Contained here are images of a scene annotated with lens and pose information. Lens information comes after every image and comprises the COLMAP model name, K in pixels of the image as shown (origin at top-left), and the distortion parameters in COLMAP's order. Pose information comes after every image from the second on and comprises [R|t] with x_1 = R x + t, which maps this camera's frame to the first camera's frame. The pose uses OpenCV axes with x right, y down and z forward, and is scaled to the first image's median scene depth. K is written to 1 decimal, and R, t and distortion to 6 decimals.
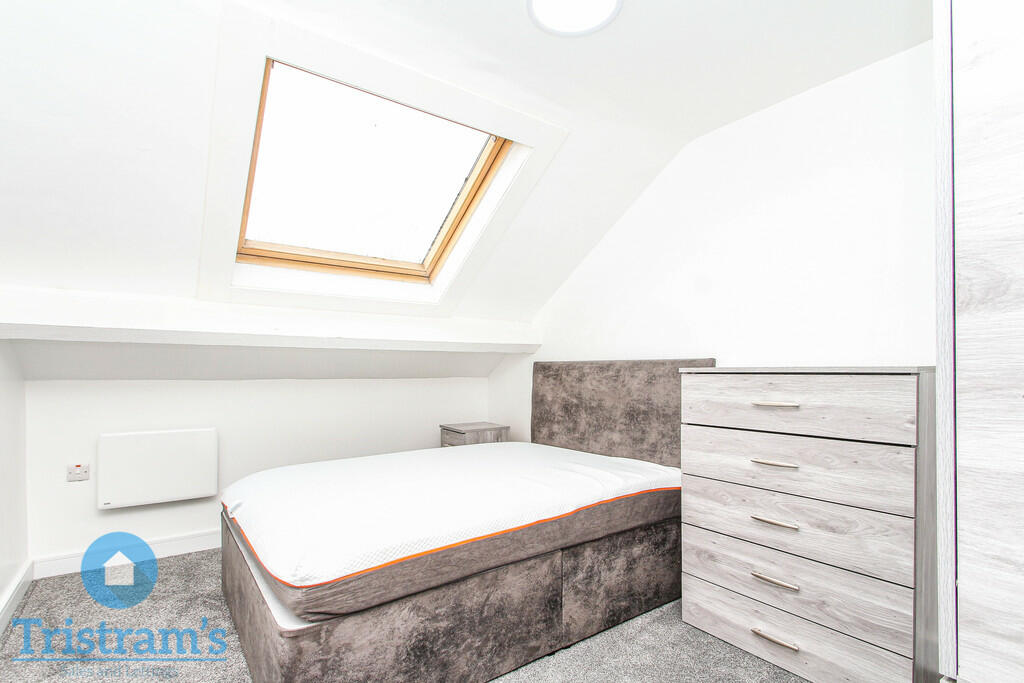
lens RADIAL K [[453.0, 0, 513.2], [0, 453.0, 370.2], [0, 0, 1]] dist [-0.000551, -0.000071]
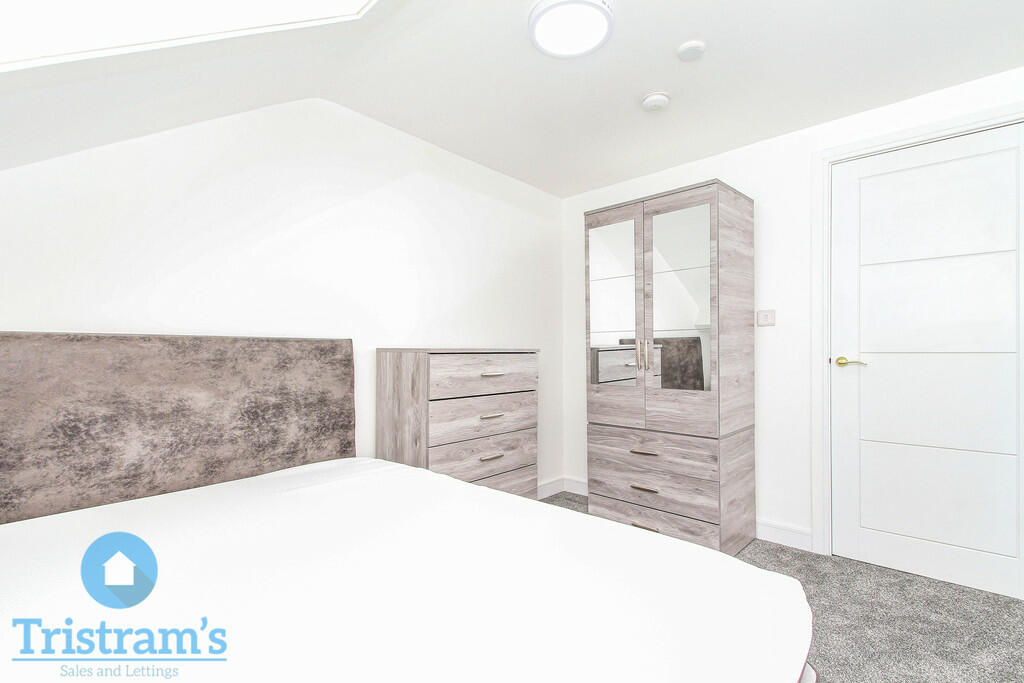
lens RADIAL K [[488.6, 0, 512.0], [0, 488.6, 341.5], [0, 0, 1]] dist [-0.036254, -0.000095]
pose [[-0.195616, 0.009618, 0.980633, -0.604890], [-0.003625, 0.999938, -0.010530, -0.008501], [-0.980674, -0.005615, -0.195569, 0.791177]]
